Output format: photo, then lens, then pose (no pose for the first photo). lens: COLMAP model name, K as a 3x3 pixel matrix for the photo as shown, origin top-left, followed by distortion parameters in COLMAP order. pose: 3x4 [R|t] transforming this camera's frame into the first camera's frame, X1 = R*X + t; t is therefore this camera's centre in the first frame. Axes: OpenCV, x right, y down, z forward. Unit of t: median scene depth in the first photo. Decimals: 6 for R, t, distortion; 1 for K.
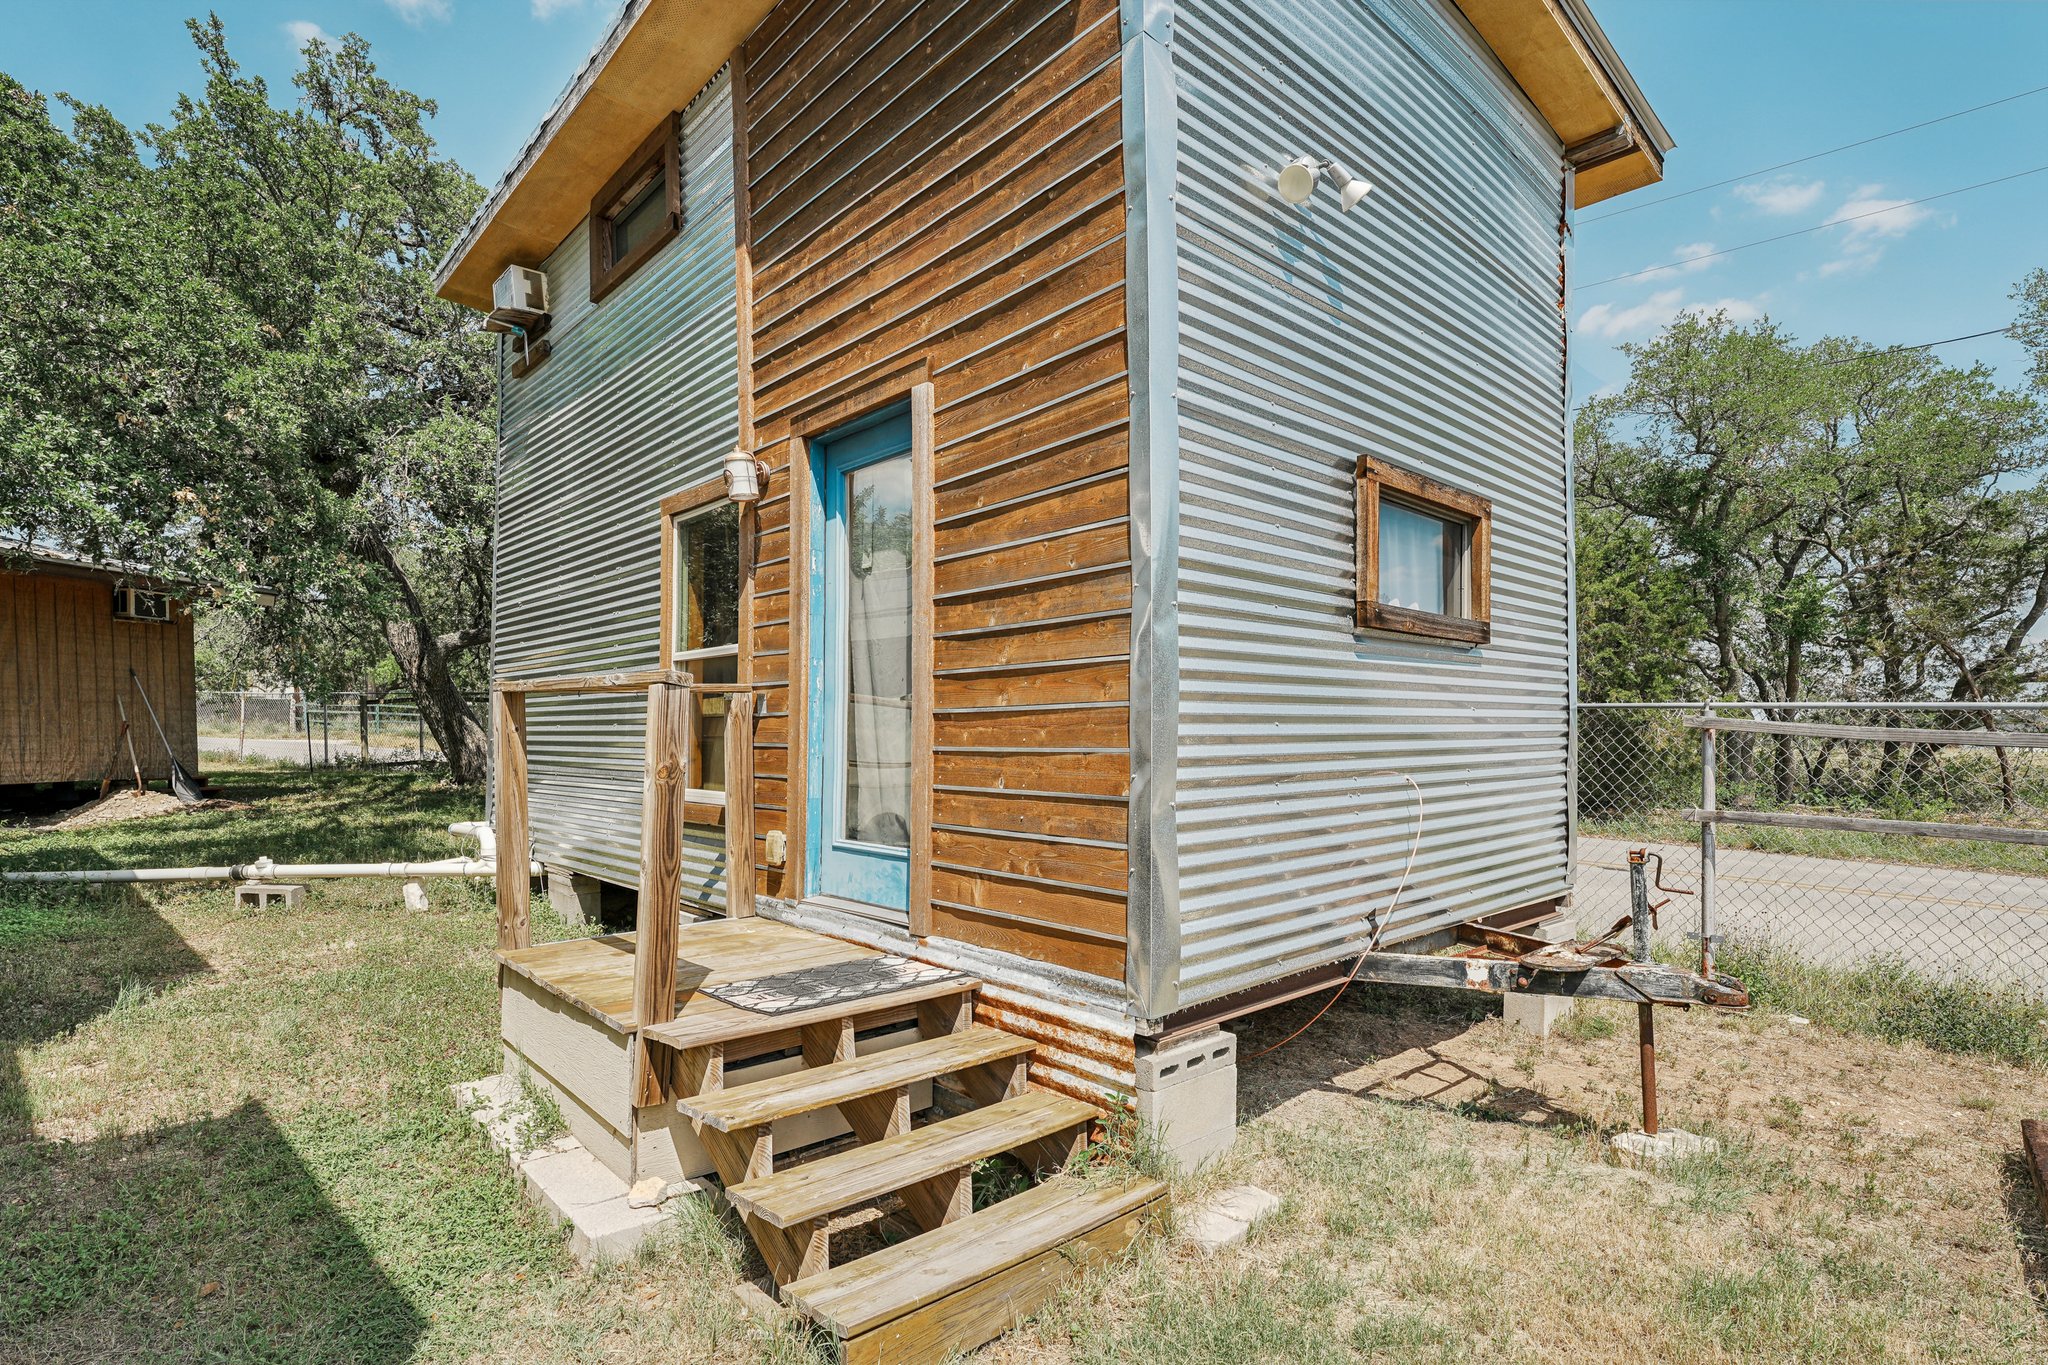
lens RADIAL K [[996.3, 0, 1027.2], [0, 996.3, 702.9], [0, 0, 1]] dist [-0.002311, -0.004545]
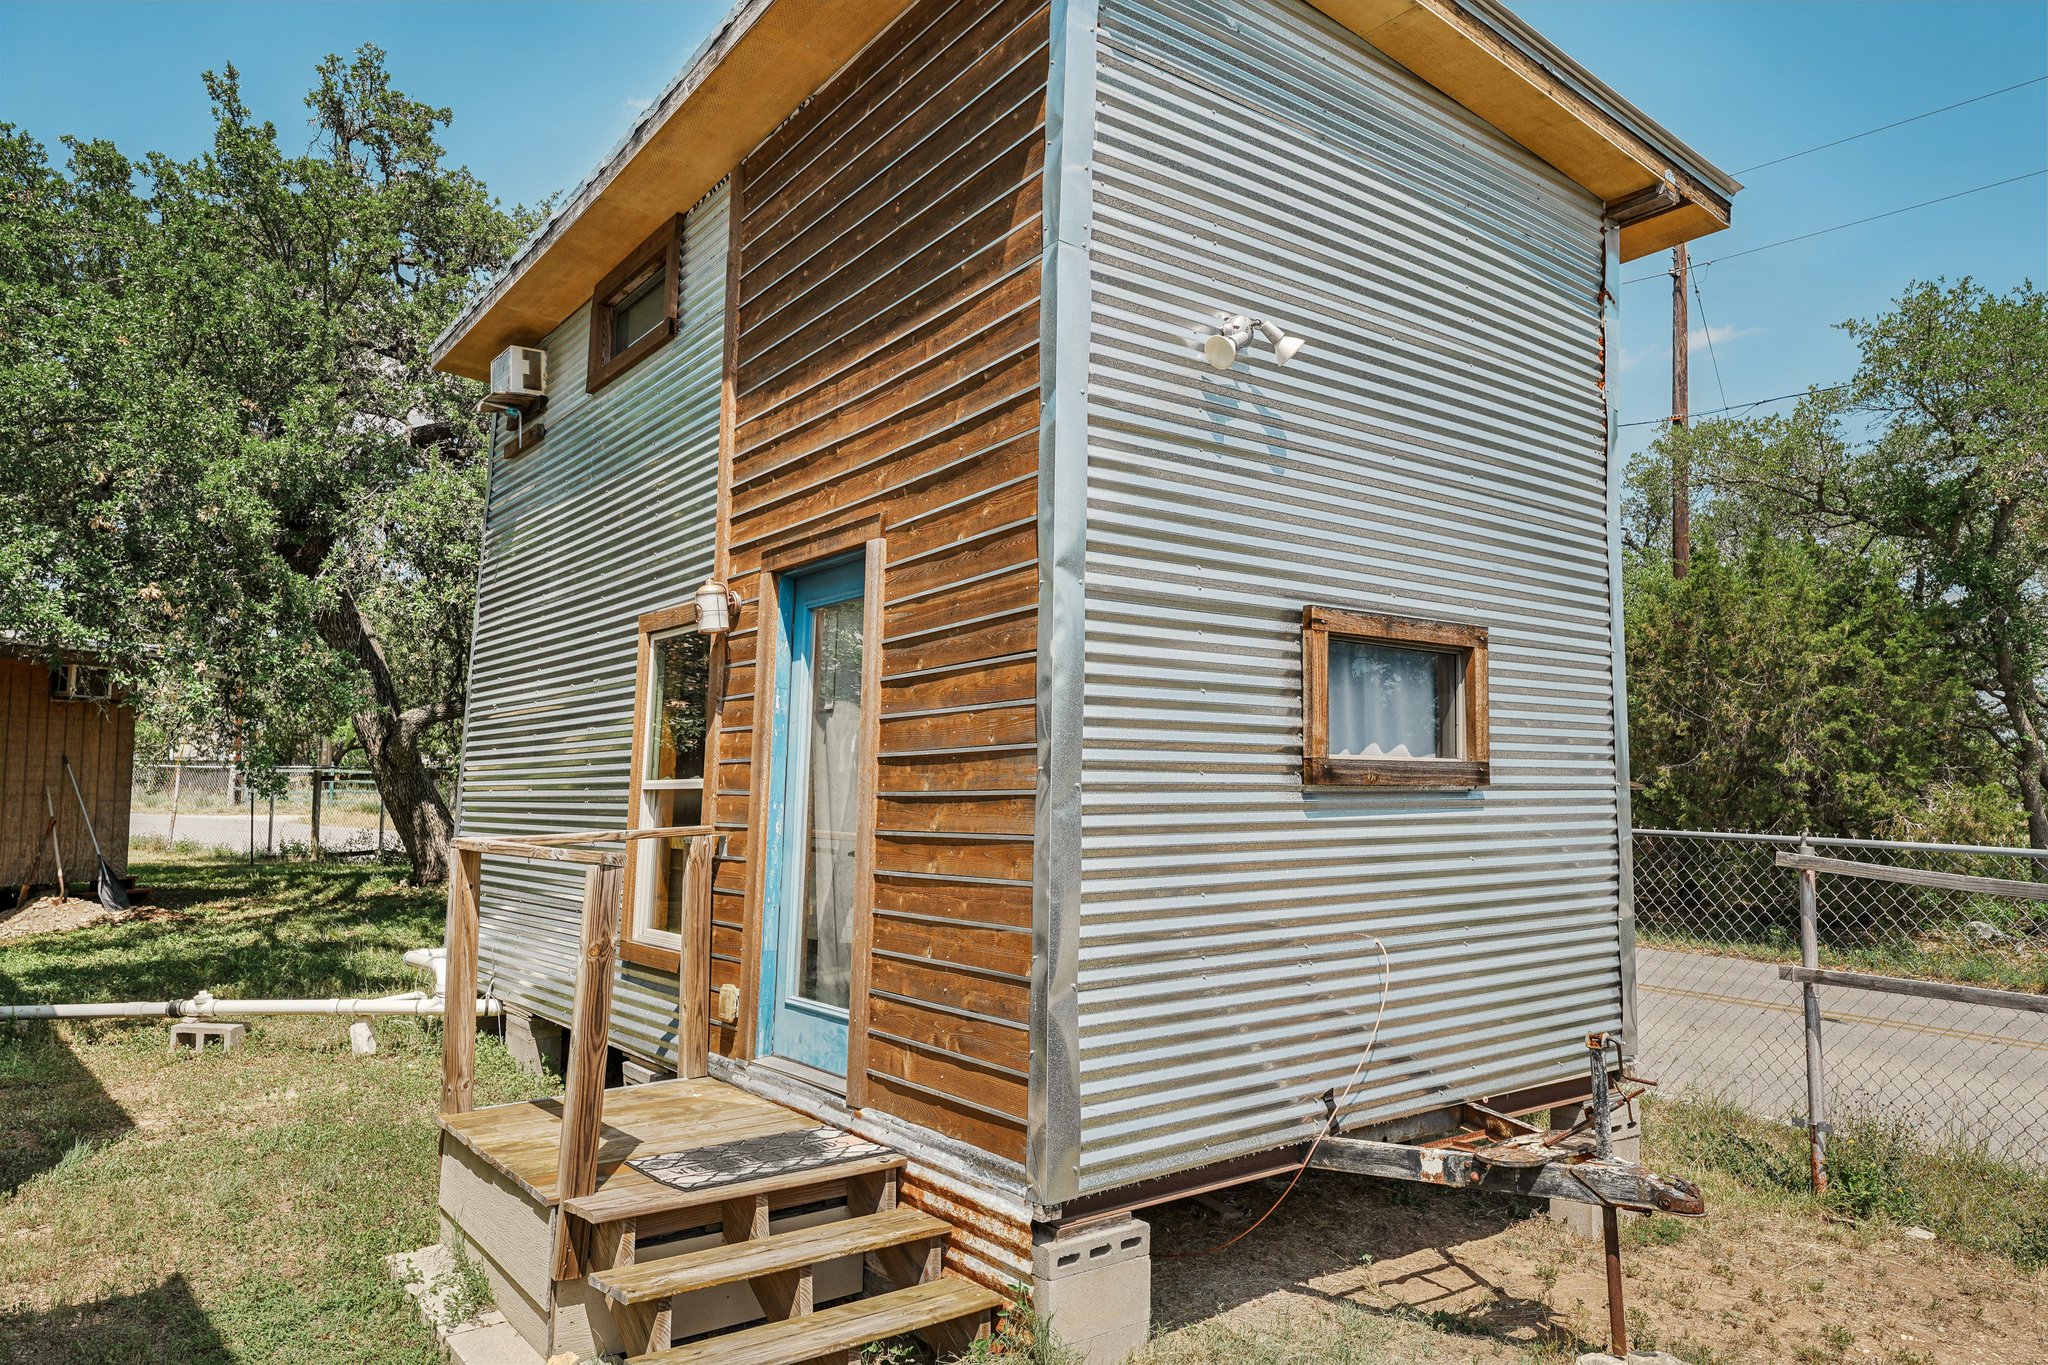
lens RADIAL K [[1296.4, 0, 1027.4], [0, 1296.4, 612.7], [0, 0, 1]] dist [0.020035, -0.001010]
pose [[0.995943, -0.011028, -0.089309, 0.185145], [0.001118, 0.993902, -0.110264, -0.111219], [0.089980, 0.109717, 0.989882, -0.311962]]
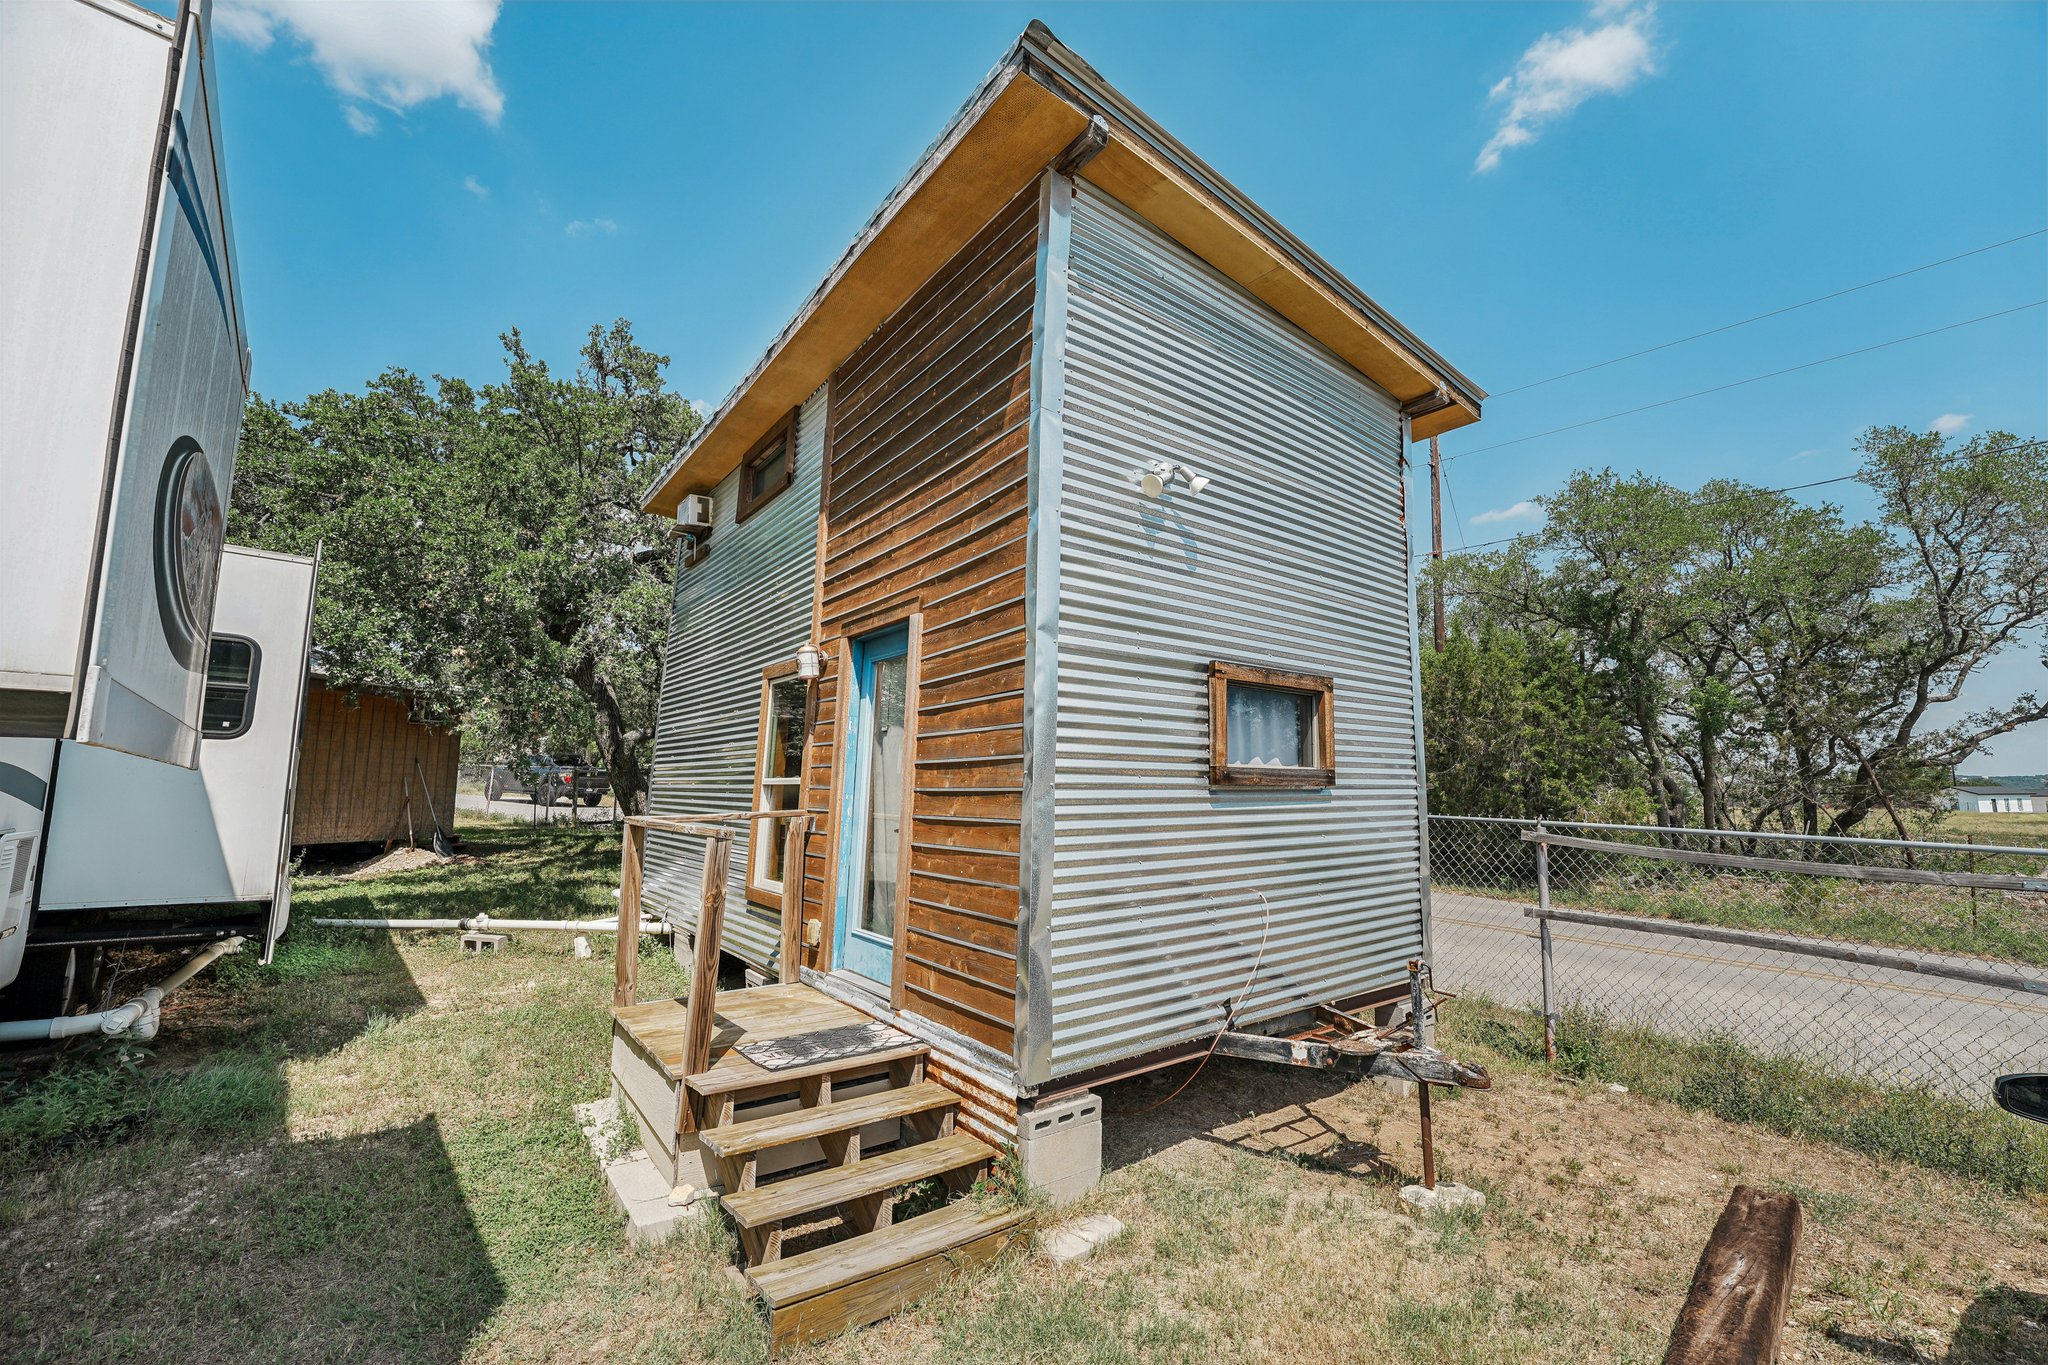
lens RADIAL K [[813.3, 0, 1025.3], [0, 813.3, 645.5], [0, 0, 1]] dist [-0.025063, 0.001541]
pose [[0.995749, -0.008025, -0.091763, 0.186435], [-0.005498, 0.989243, -0.146176, -0.109469], [0.091949, 0.146059, 0.984994, -0.182727]]
